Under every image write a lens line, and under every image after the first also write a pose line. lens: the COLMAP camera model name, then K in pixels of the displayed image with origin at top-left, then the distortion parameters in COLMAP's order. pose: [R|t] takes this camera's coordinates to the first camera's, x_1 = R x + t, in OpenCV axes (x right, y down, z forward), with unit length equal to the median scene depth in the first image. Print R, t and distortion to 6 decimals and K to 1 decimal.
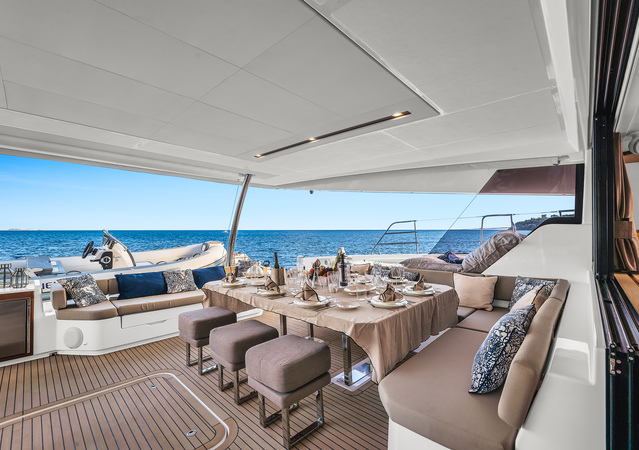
lens RADIAL K [[268.7, 0, 319.5], [0, 268.7, 225.0], [0, 0, 1]] dist [-0.010030, -0.000247]
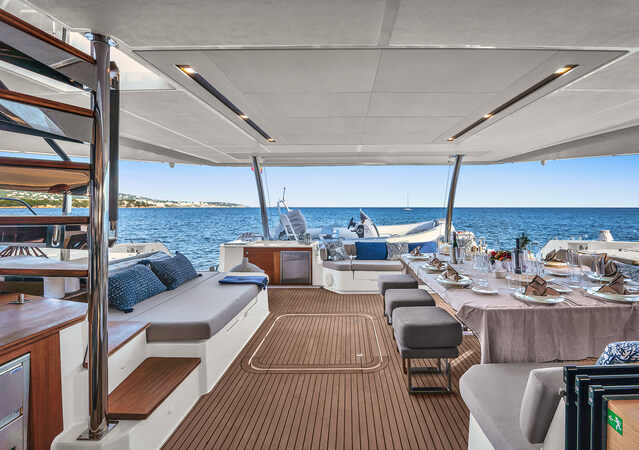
lens RADIAL K [[274.7, 0, 366.7], [0, 274.7, 210.7], [0, 0, 1]] dist [-0.001058, -0.000296]
pose [[0.726592, 0.001979, -0.687067, 0.324693], [0.023969, 0.999314, 0.028226, -0.021613], [0.686651, -0.036977, 0.726046, -0.012157]]
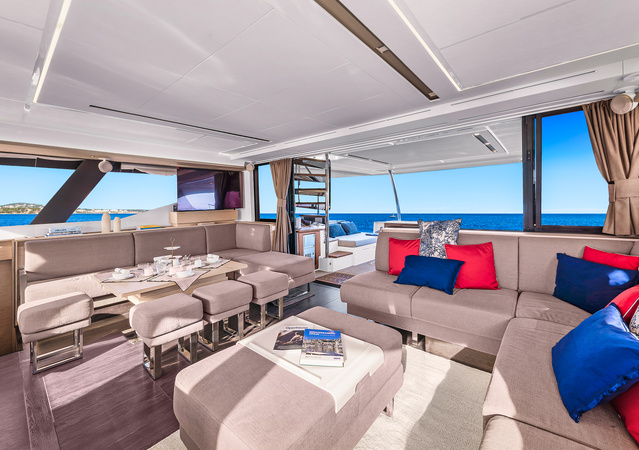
lens RADIAL K [[276.4, 0, 319.5], [0, 276.4, 225.0], [0, 0, 1]] dist [-0.000084, 0.000035]
pose [[0.030182, 0.077549, -0.996532, 1.714681], [0.048691, 0.995688, 0.078958, -0.005024], [0.998358, -0.050905, 0.026275, -0.105303]]
